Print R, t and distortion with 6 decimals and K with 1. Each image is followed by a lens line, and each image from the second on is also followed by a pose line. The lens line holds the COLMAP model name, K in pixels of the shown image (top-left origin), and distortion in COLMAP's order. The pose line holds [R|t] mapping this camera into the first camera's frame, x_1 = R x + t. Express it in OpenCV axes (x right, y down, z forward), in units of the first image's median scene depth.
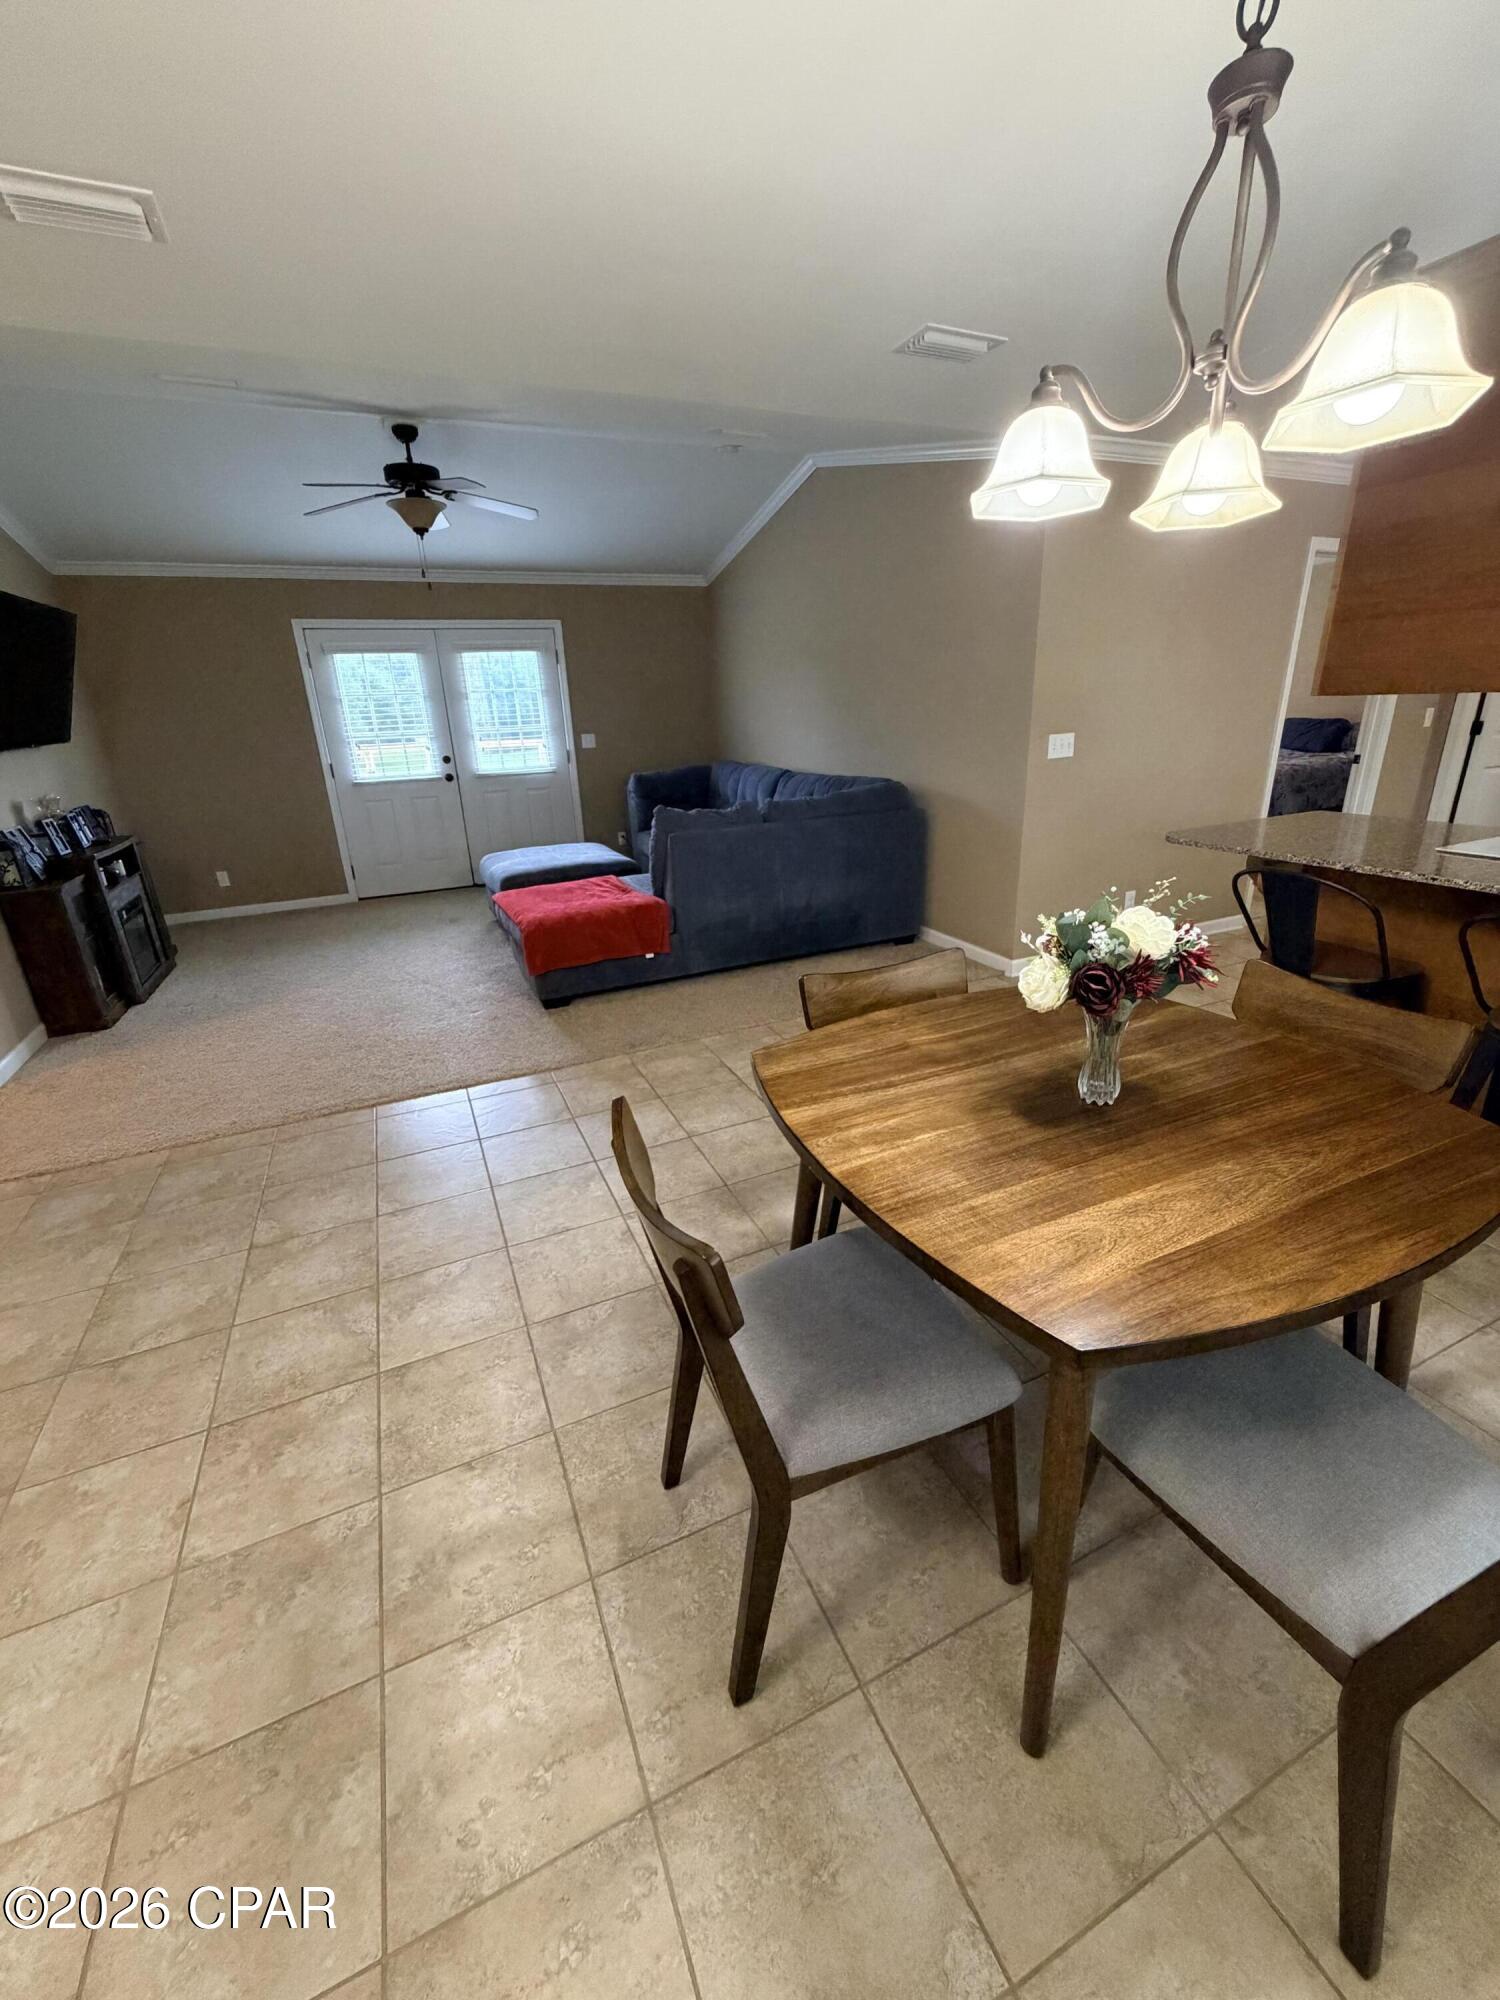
lens RADIAL K [[799.0, 0, 751.2], [0, 799.0, 995.0], [0, 0, 1]] dist [-0.000358, 0.000092]
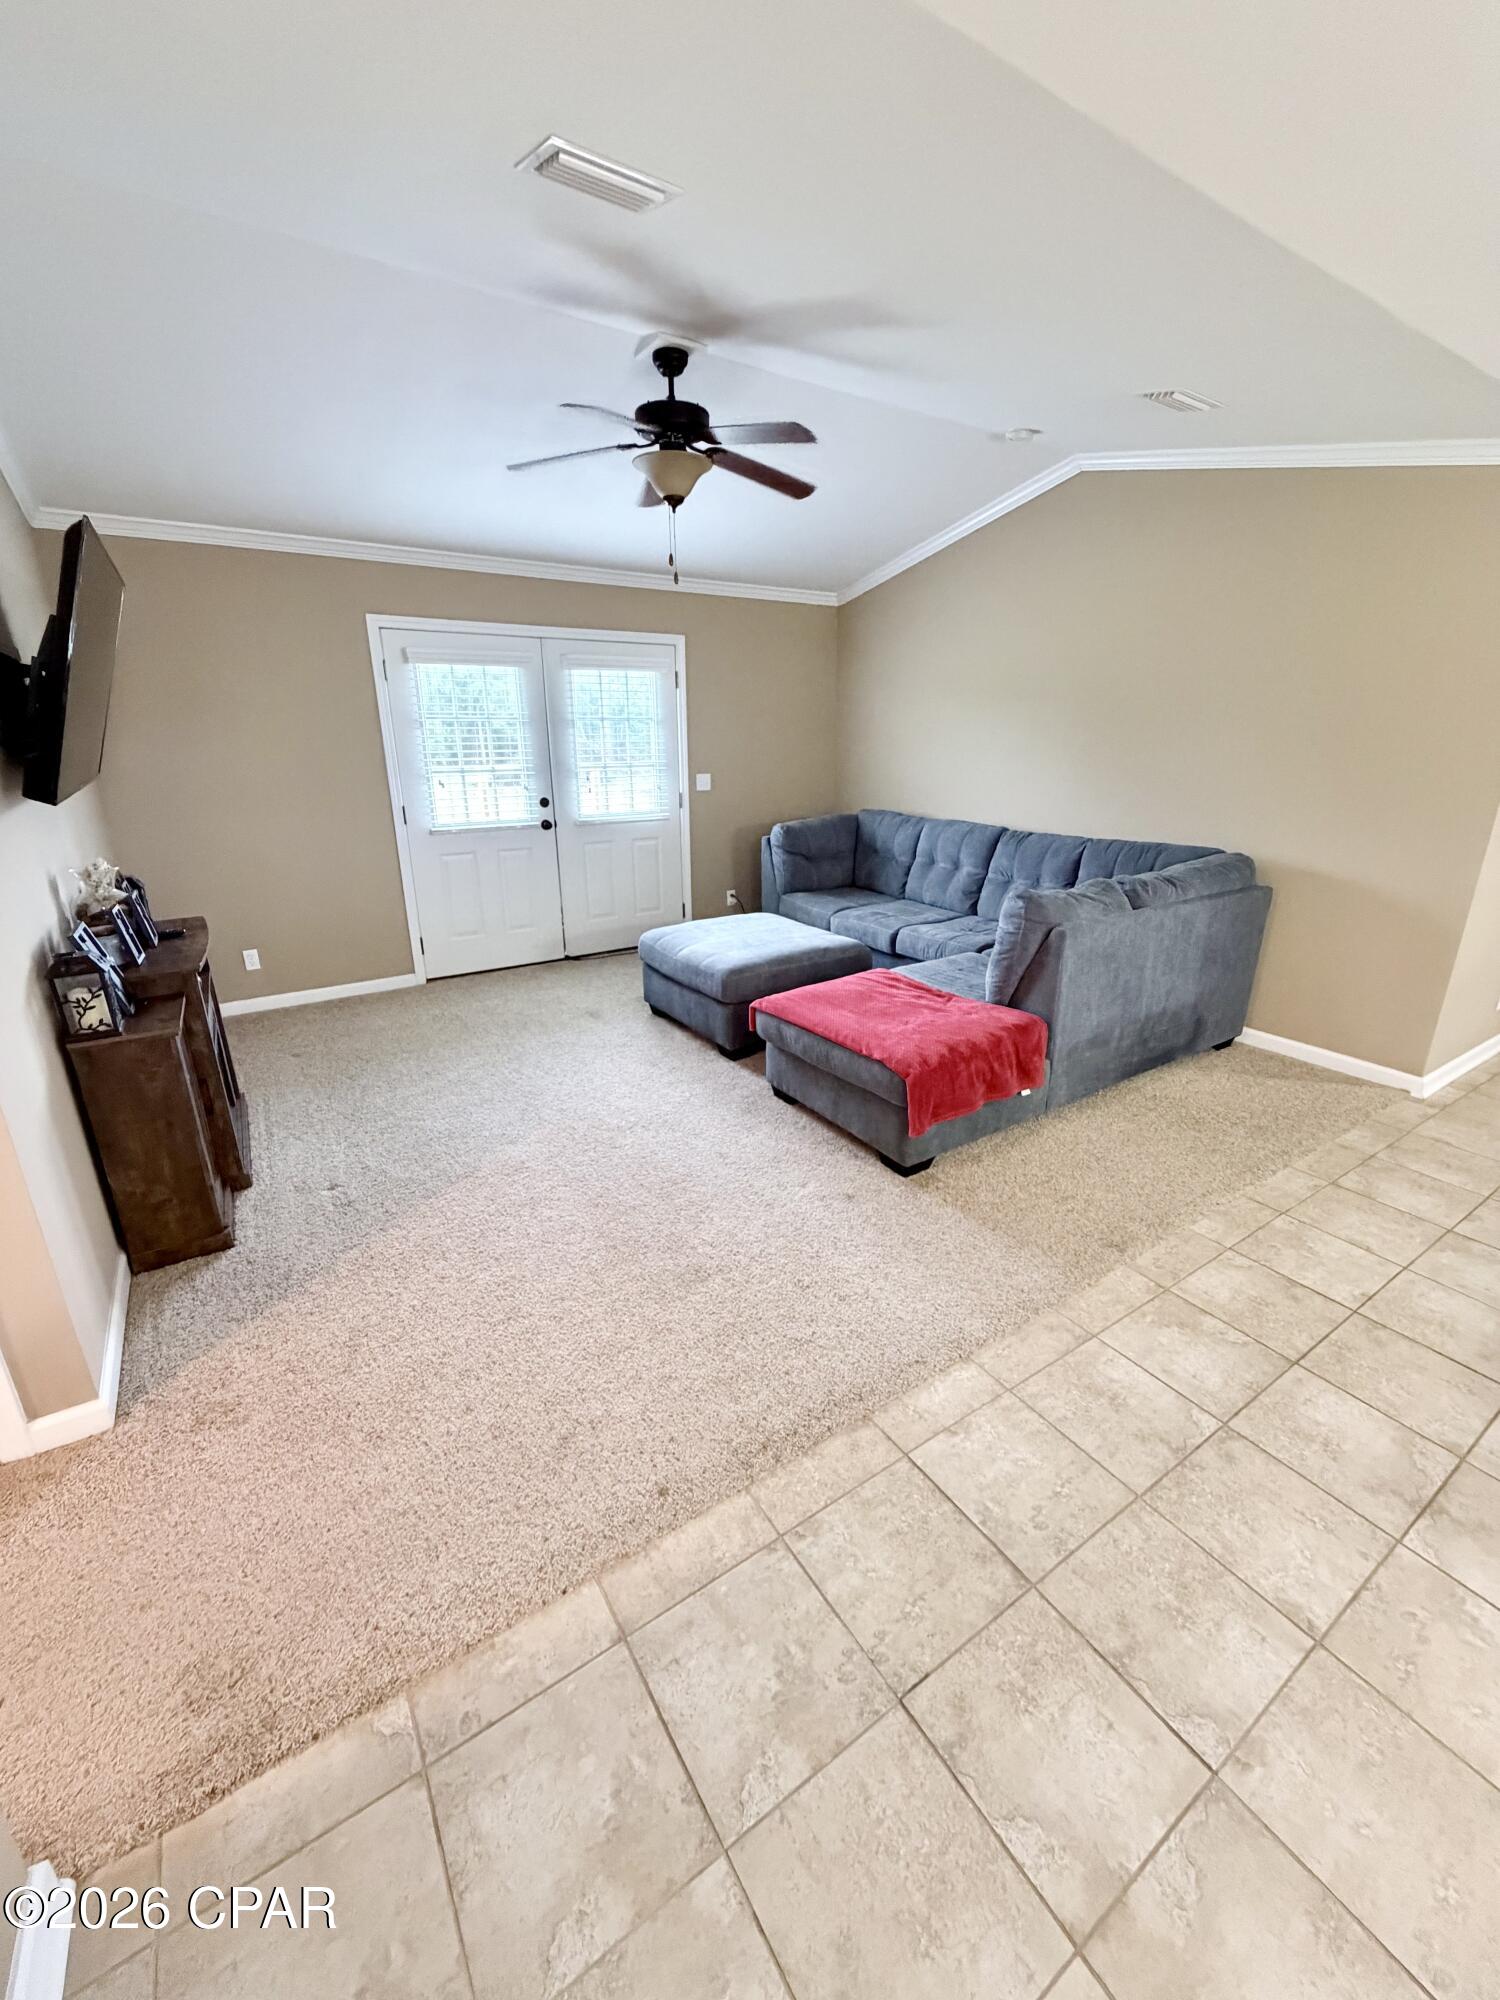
lens RADIAL K [[799.0, 0, 751.2], [0, 799.0, 995.0], [0, 0, 1]] dist [-0.000358, 0.000092]
pose [[0.987185, -0.016013, 0.158775, -0.487188], [0.021326, 0.999266, -0.031814, -0.119454], [-0.158150, 0.034792, 0.986802, 0.313338]]
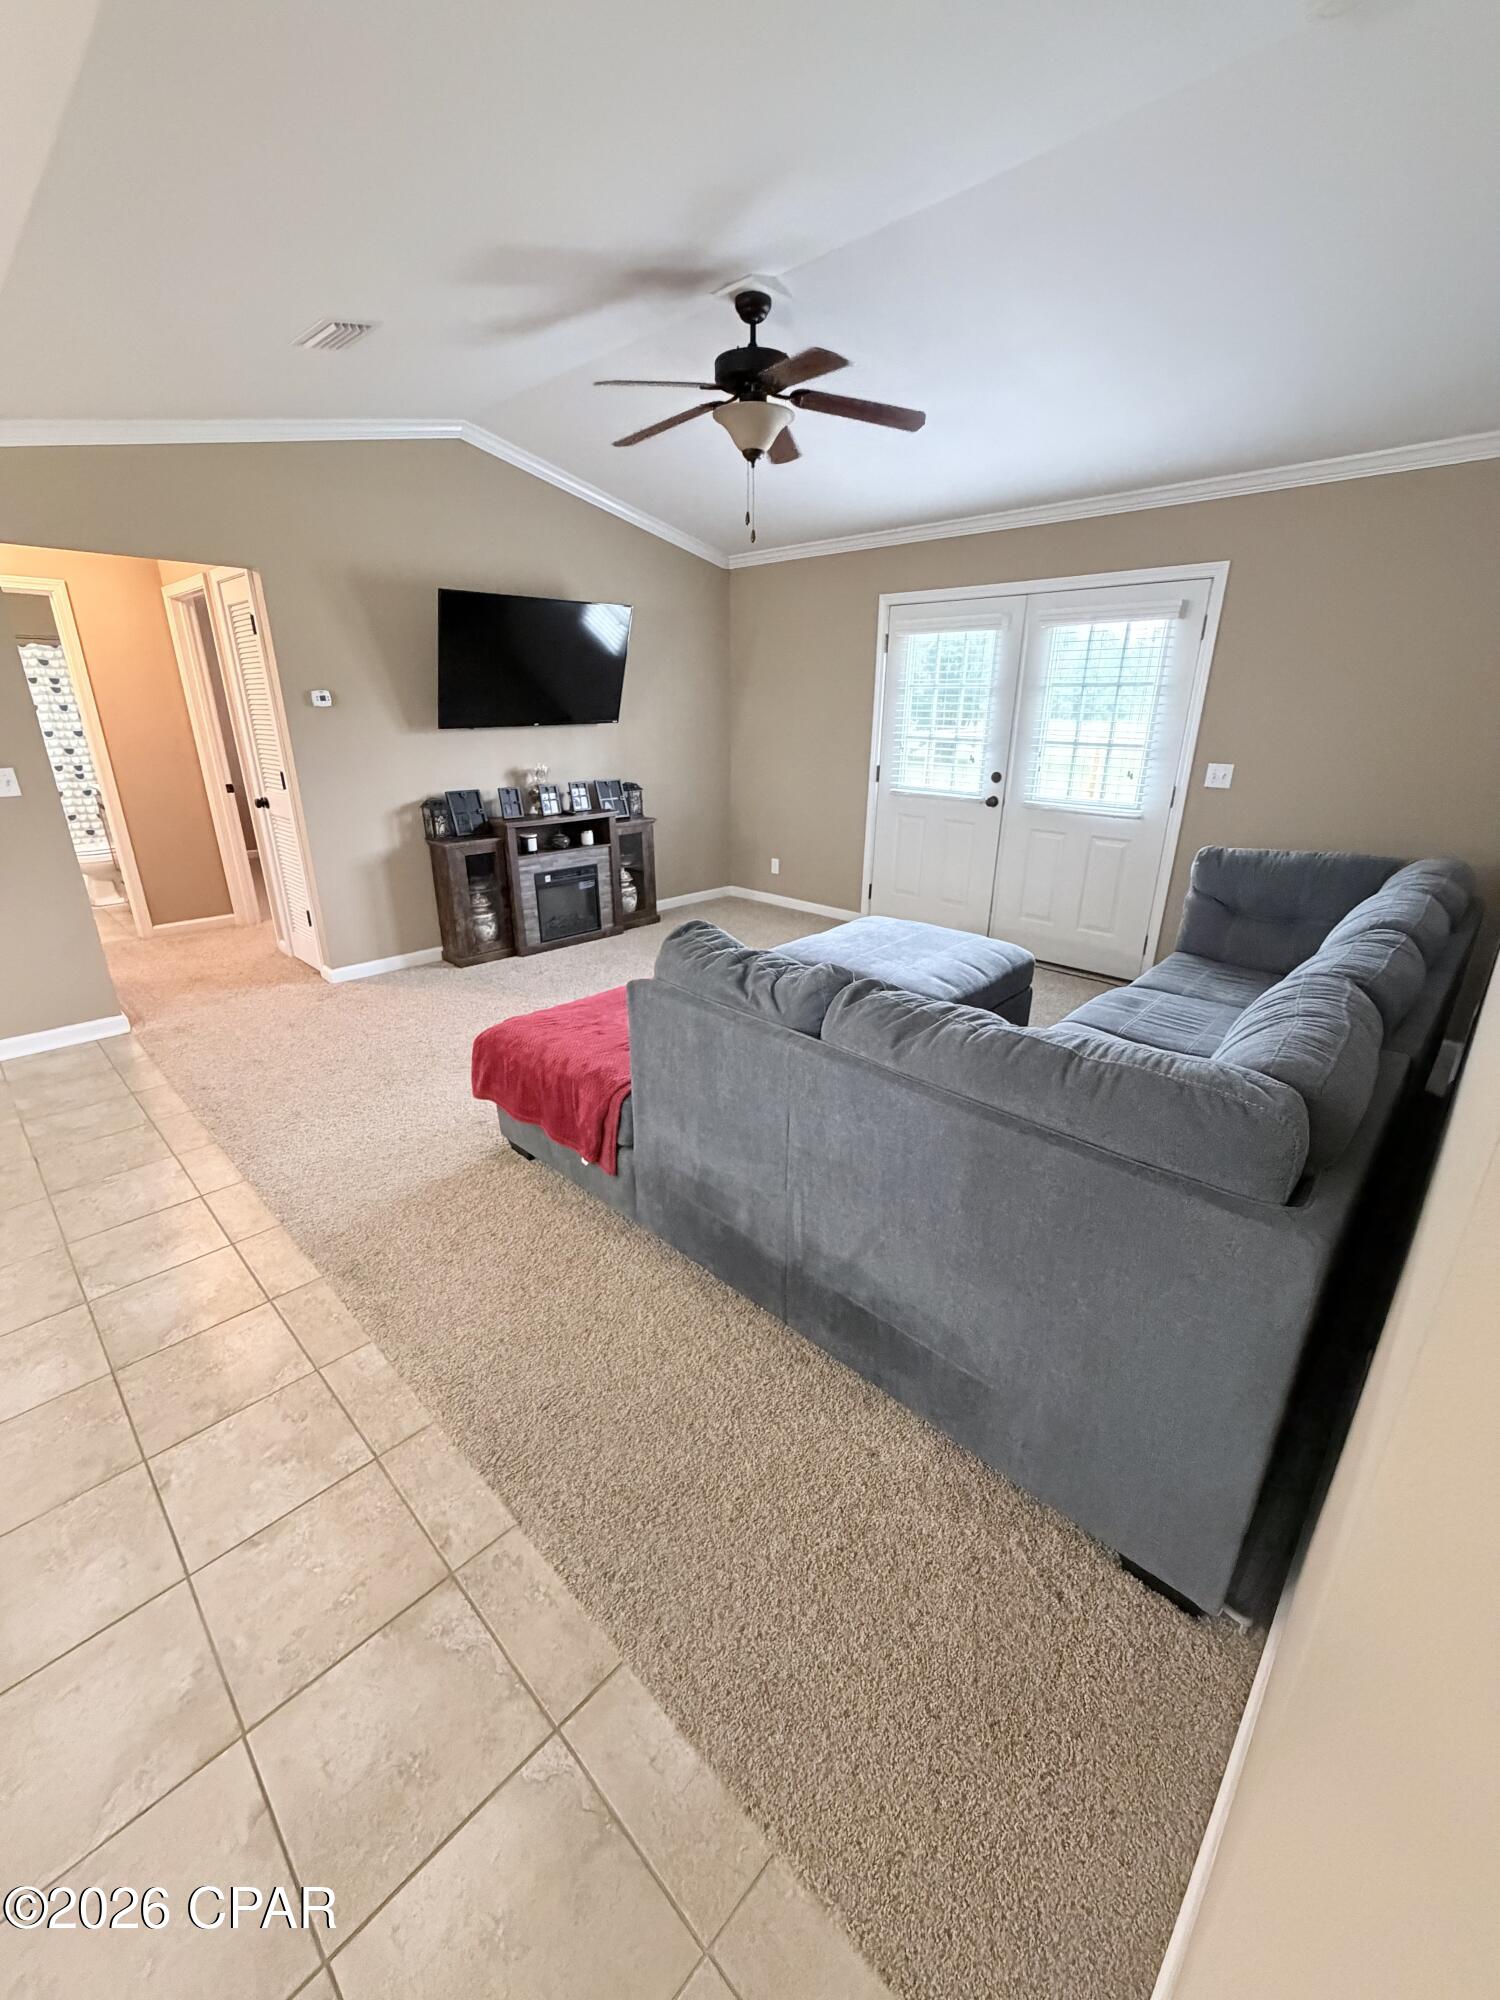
lens RADIAL K [[799.0, 0, 751.2], [0, 799.0, 995.0], [0, 0, 1]] dist [-0.000358, 0.000092]
pose [[0.371228, 0.357300, -0.857045, 0.363658], [-0.338151, 0.911641, 0.233591, -0.329287], [0.864779, 0.203095, 0.459248, 0.812006]]
